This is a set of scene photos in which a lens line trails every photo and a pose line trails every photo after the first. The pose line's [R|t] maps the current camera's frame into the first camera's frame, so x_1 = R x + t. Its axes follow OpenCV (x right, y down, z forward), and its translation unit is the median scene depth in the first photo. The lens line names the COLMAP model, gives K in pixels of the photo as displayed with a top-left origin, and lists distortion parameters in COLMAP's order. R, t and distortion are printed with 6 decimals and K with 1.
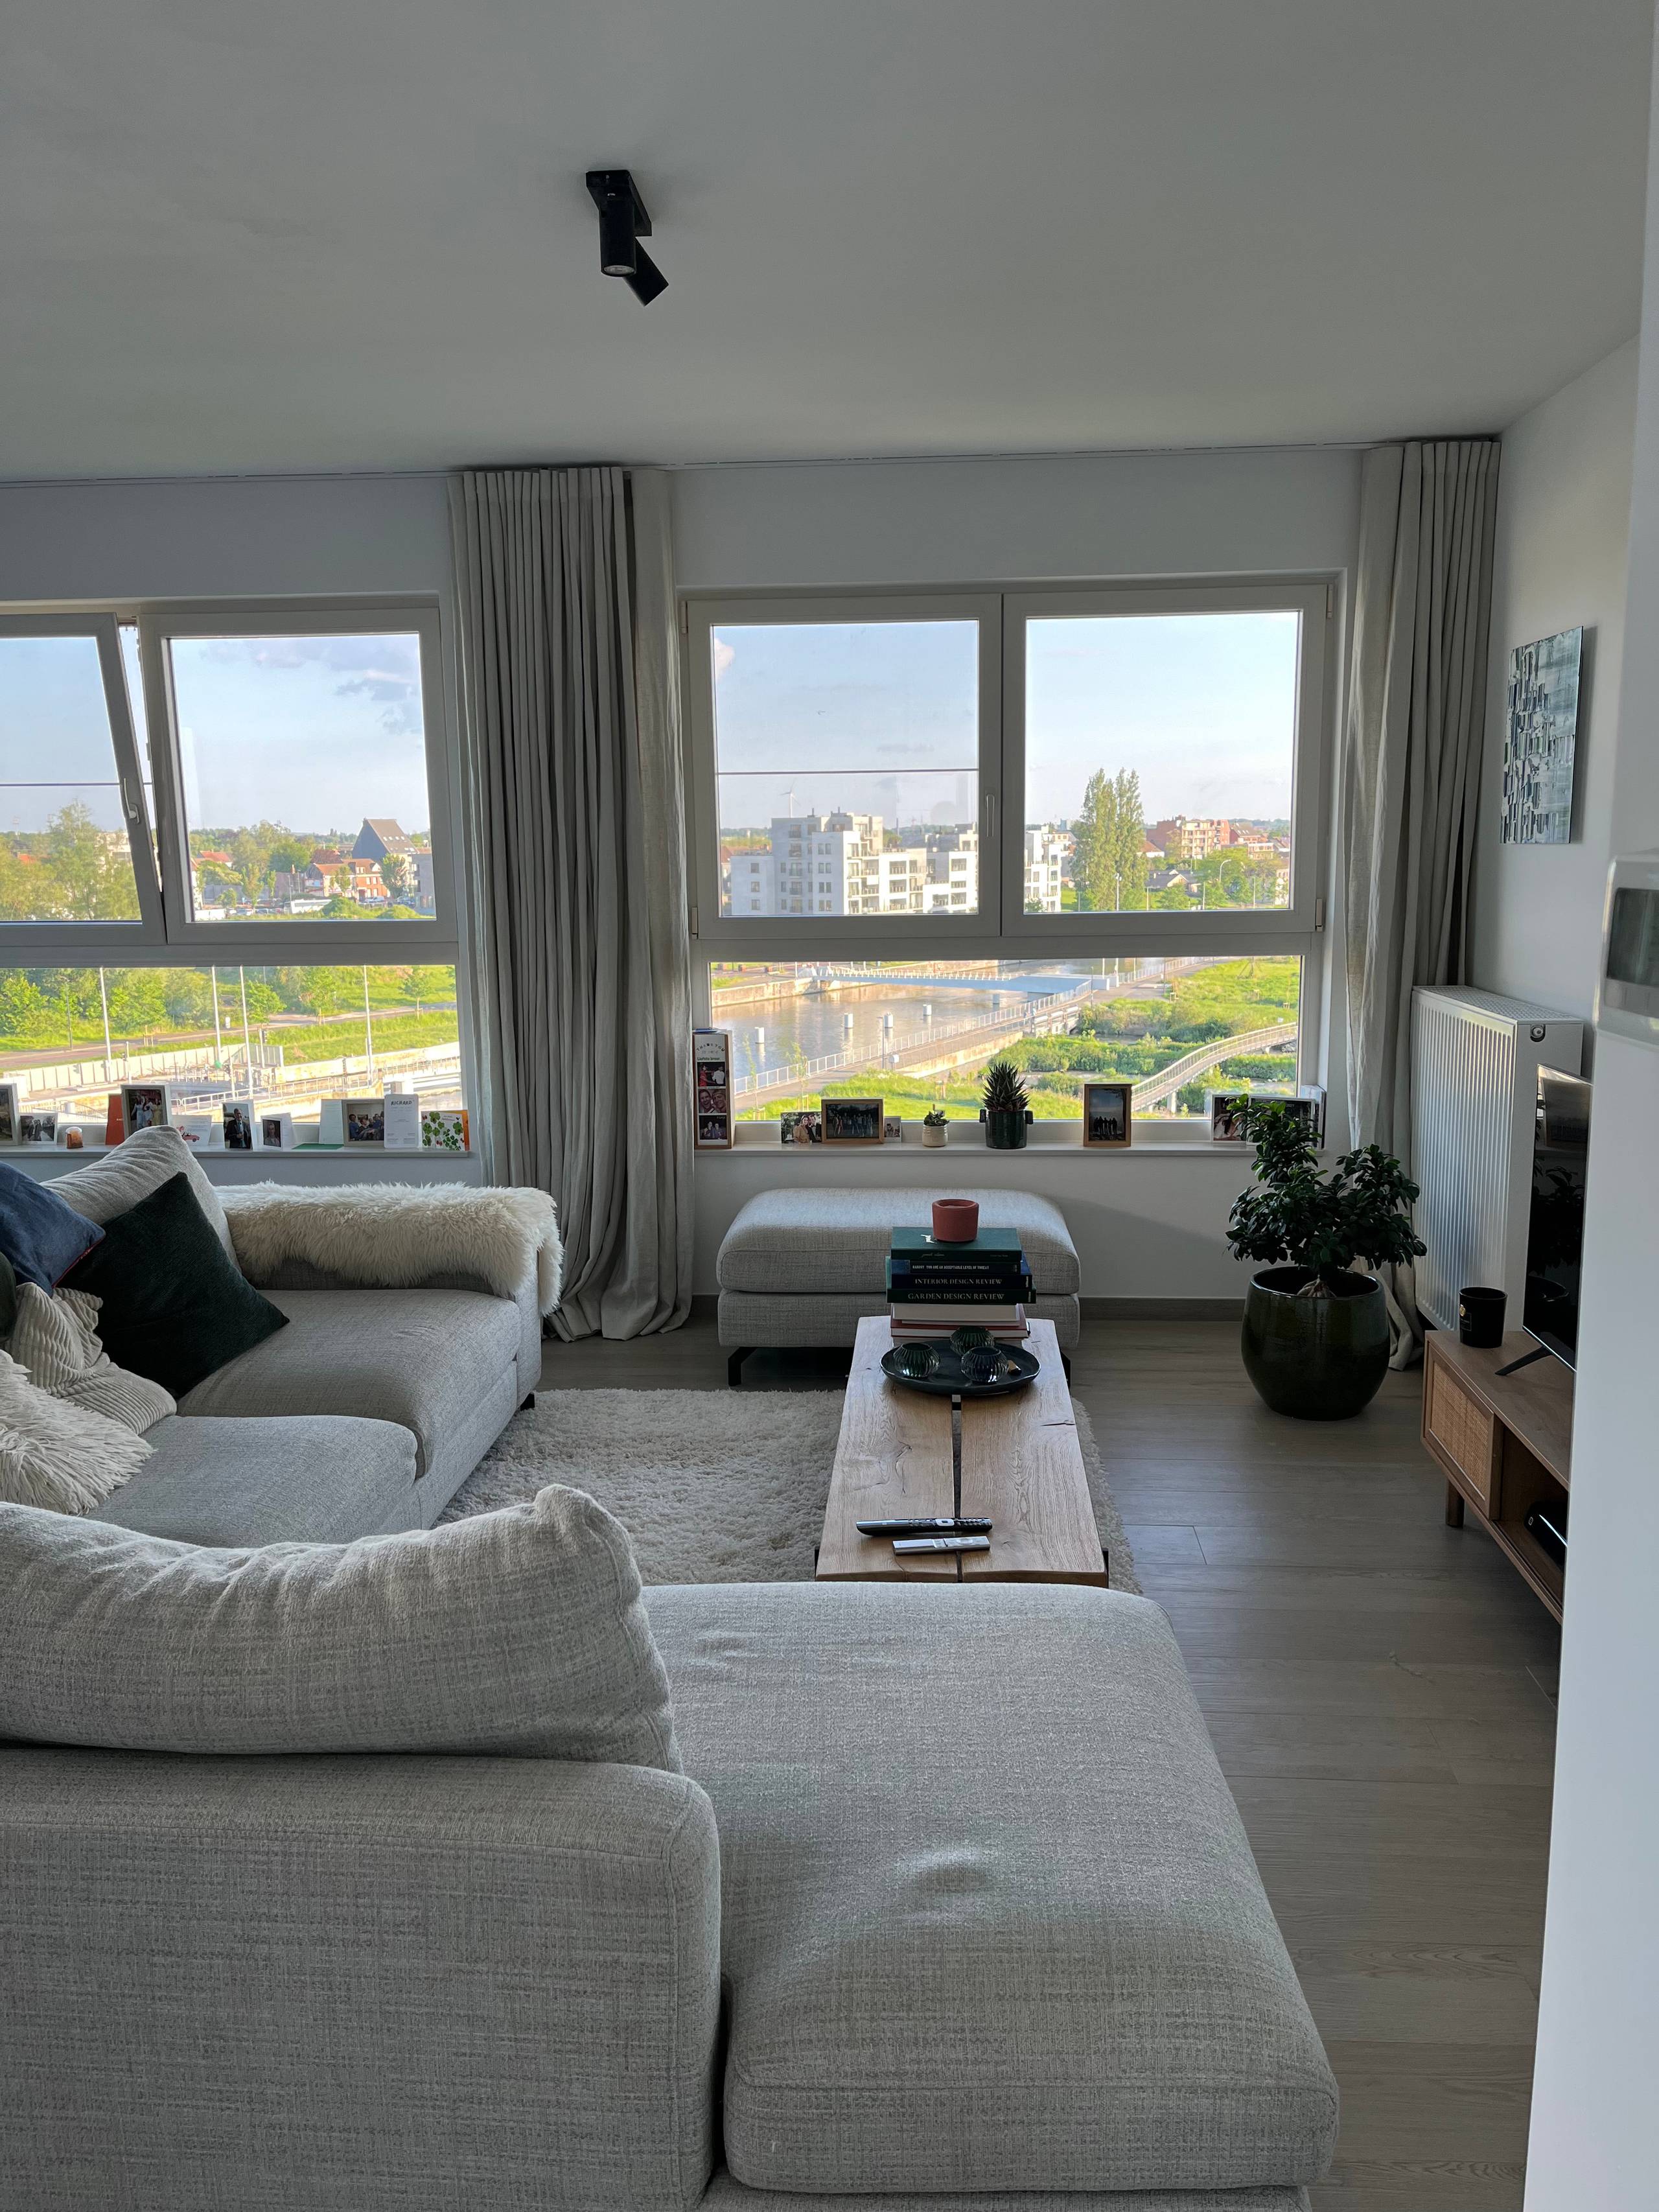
lens RADIAL K [[1668.3, 0, 829.5], [0, 1668.3, 1106.0], [0, 0, 1]] dist [0.075294, -0.002765]
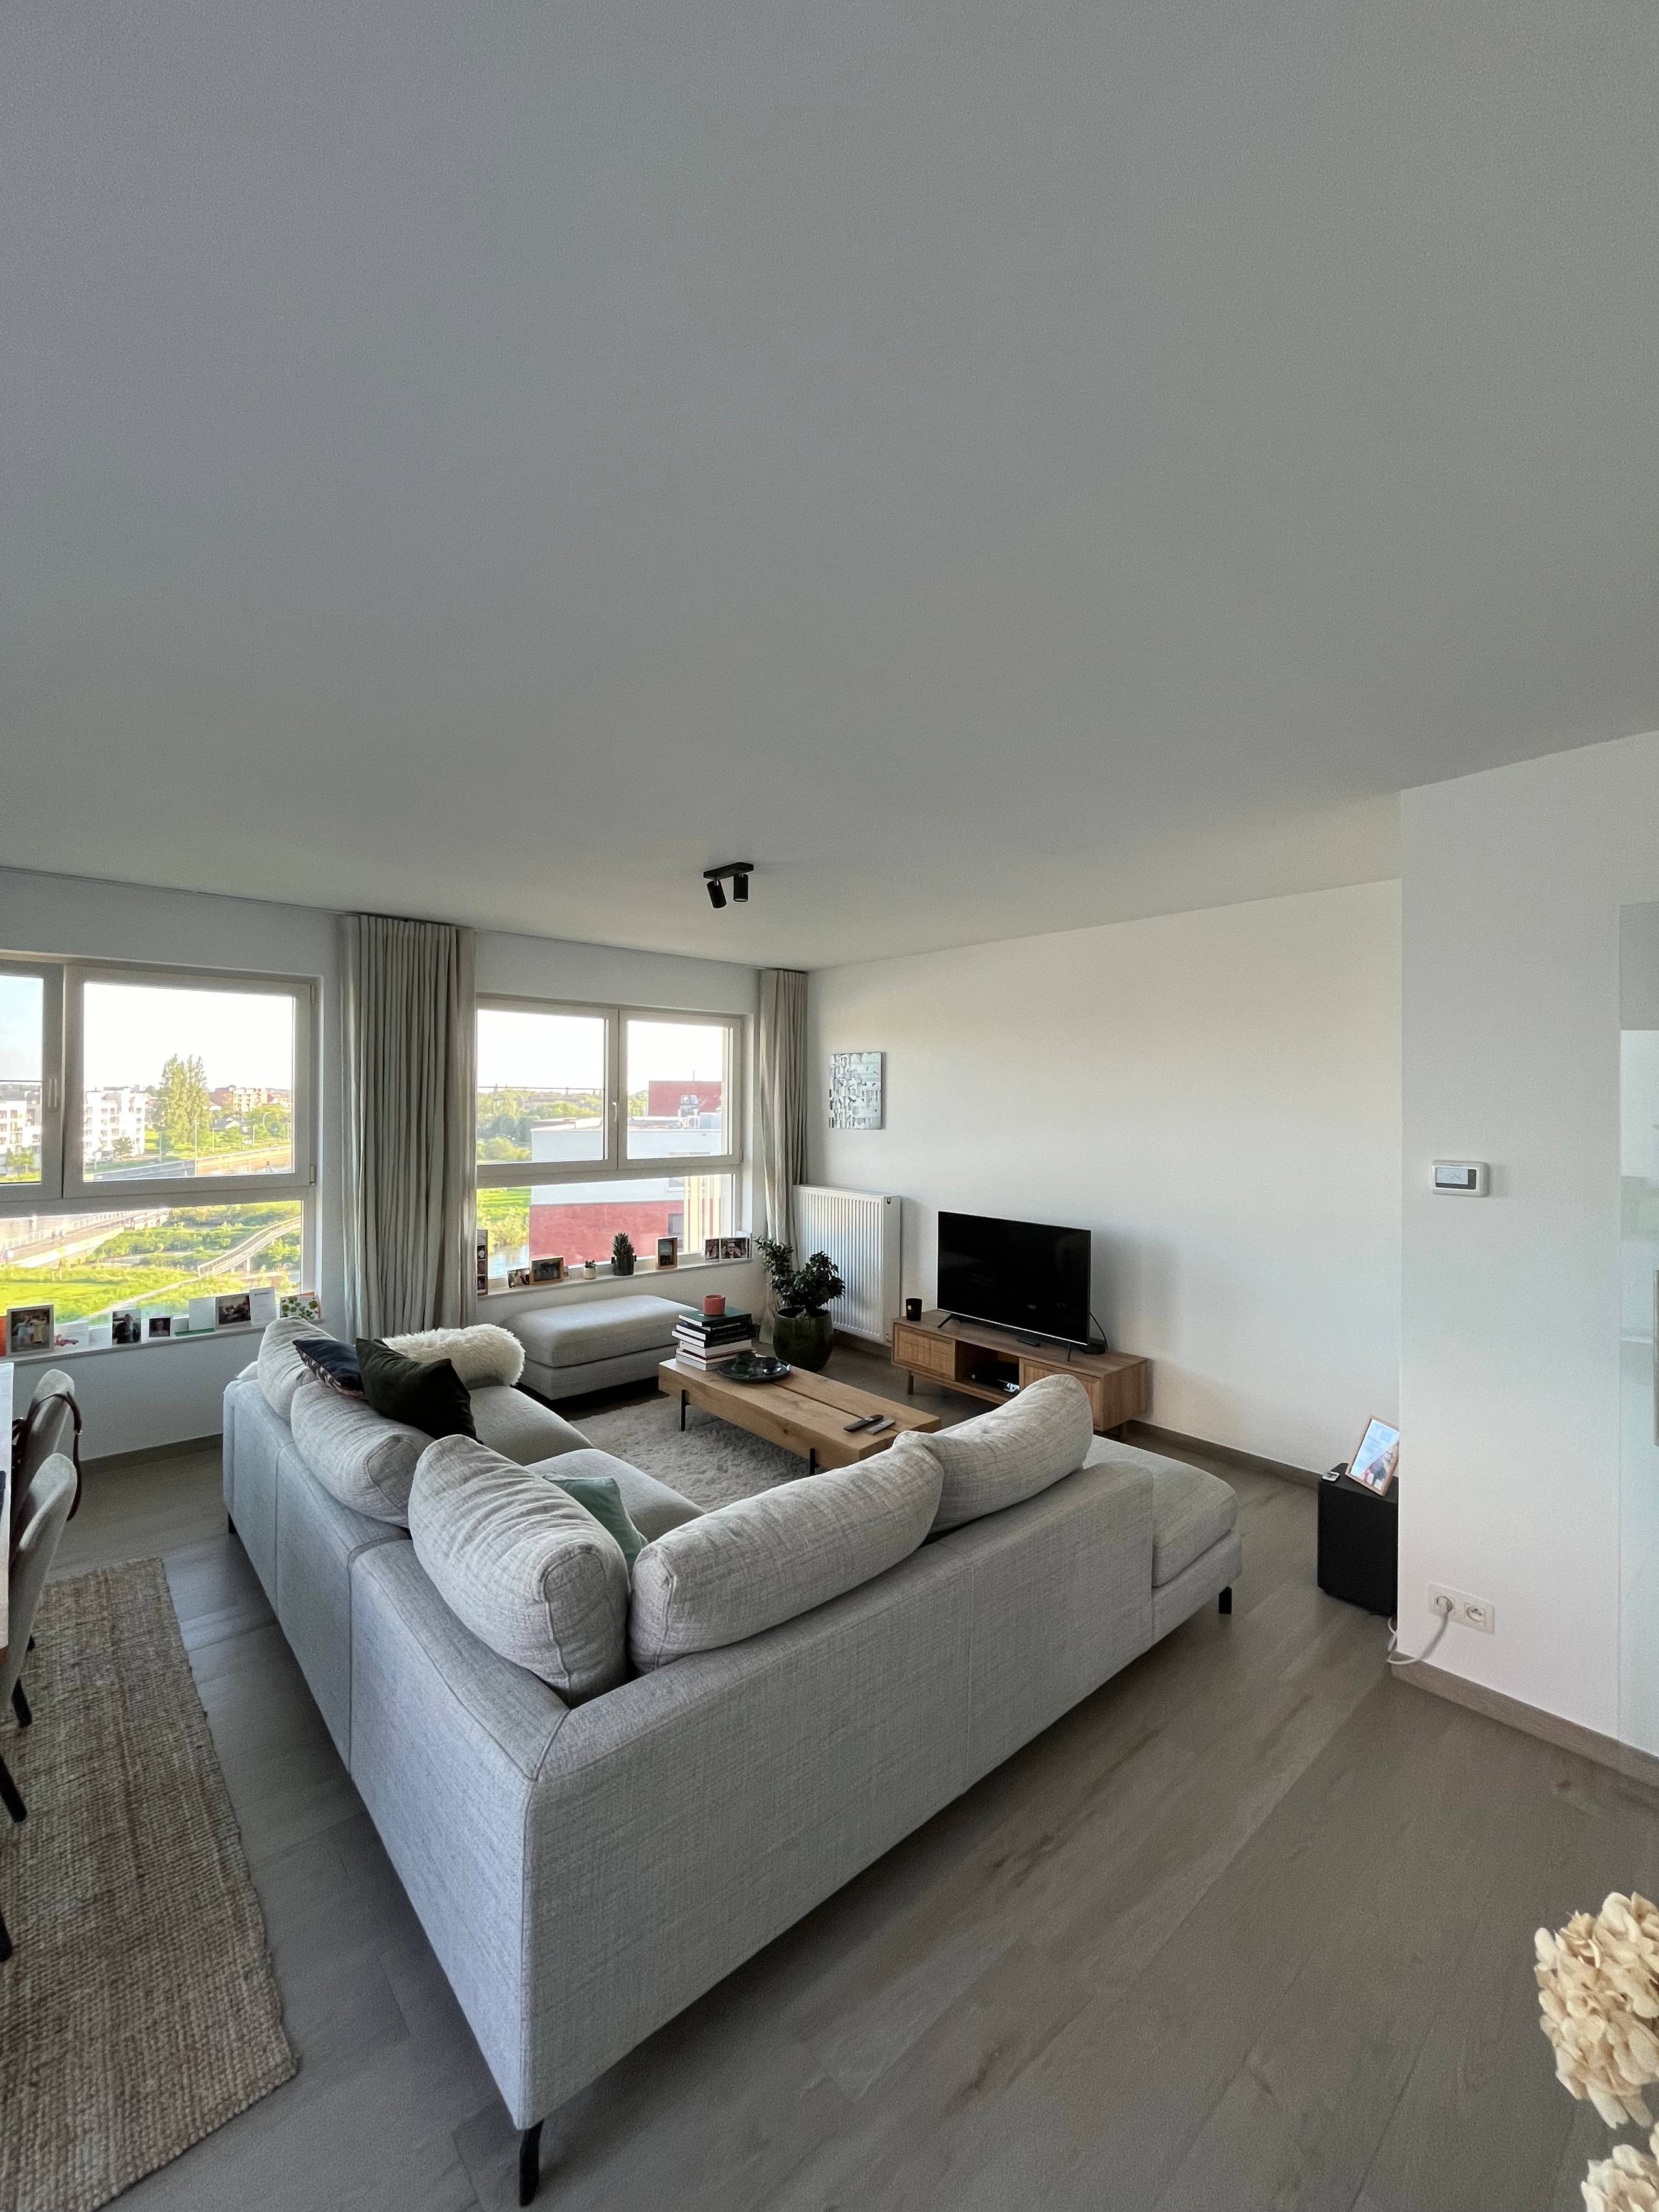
lens RADIAL K [[896.0, 0, 837.2], [0, 896.0, 1097.9], [0, 0, 1]] dist [-0.000357, -0.000508]
pose [[0.692542, 0.022702, 0.721020, -0.487667], [0.094866, 0.987958, -0.122226, -0.028733], [-0.715112, 0.153048, 0.682049, 0.049786]]
